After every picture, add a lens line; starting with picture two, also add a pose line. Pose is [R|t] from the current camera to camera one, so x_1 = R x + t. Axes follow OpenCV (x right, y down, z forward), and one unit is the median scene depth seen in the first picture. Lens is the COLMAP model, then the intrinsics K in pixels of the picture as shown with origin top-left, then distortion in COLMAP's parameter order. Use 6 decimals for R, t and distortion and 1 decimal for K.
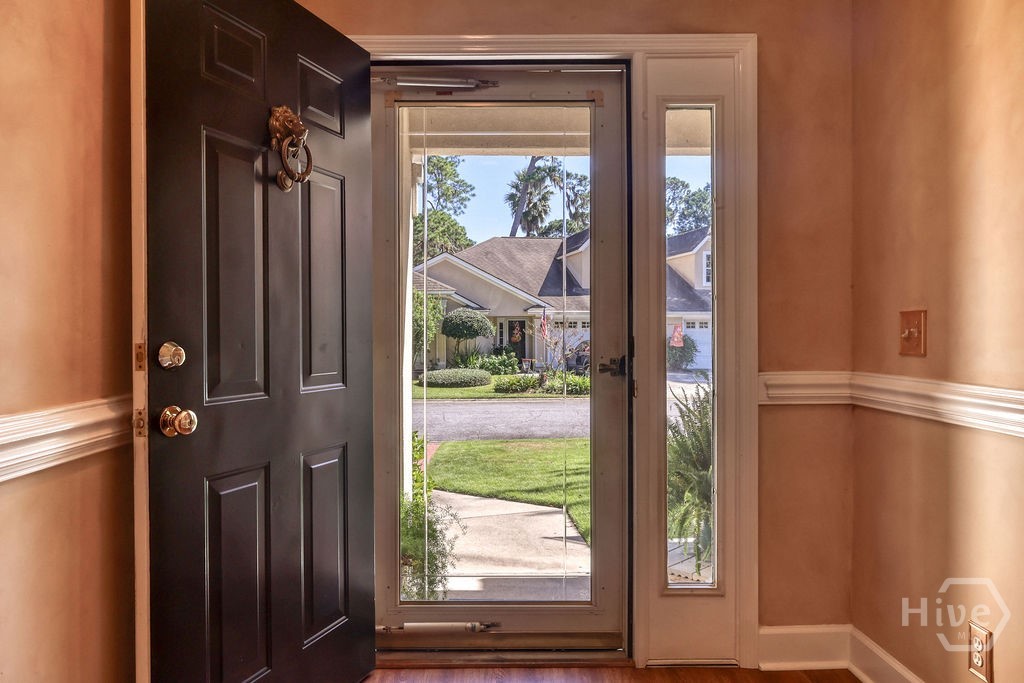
lens RADIAL K [[706.2, 0, 521.5], [0, 706.2, 341.2], [0, 0, 1]] dist [-0.009355, -0.001298]
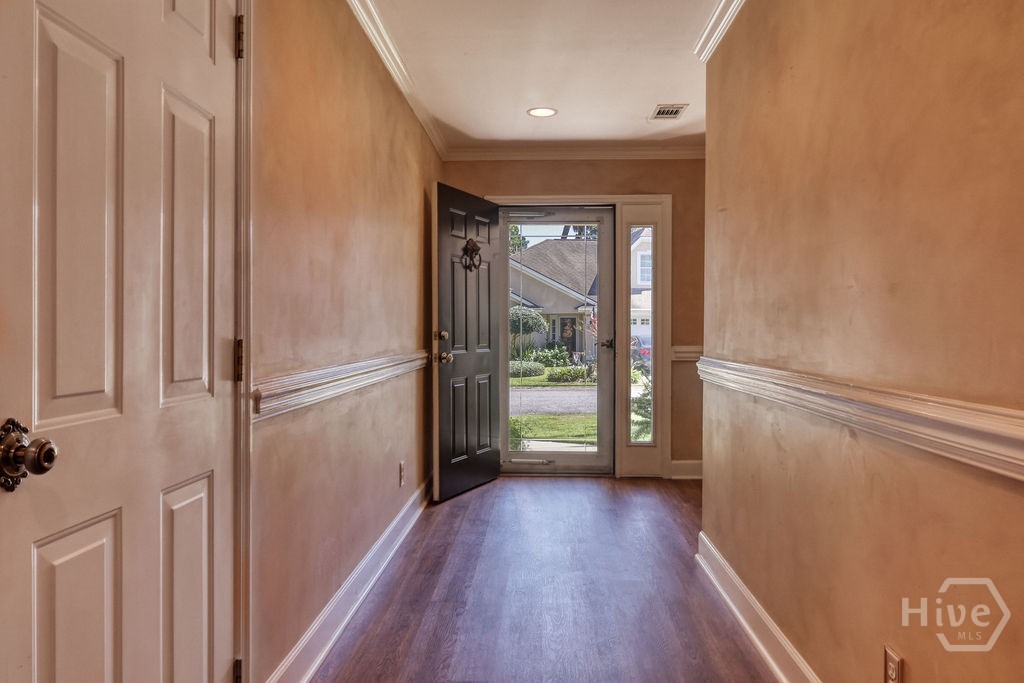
lens RADIAL K [[706.2, 0, 521.5], [0, 706.2, 341.2], [0, 0, 1]] dist [-0.009355, -0.001298]
pose [[0.997279, 0.004435, -0.073593, 0.002625], [-0.004036, 0.999976, 0.005566, 0.001774], [0.073616, -0.005254, 0.997273, -0.124481]]
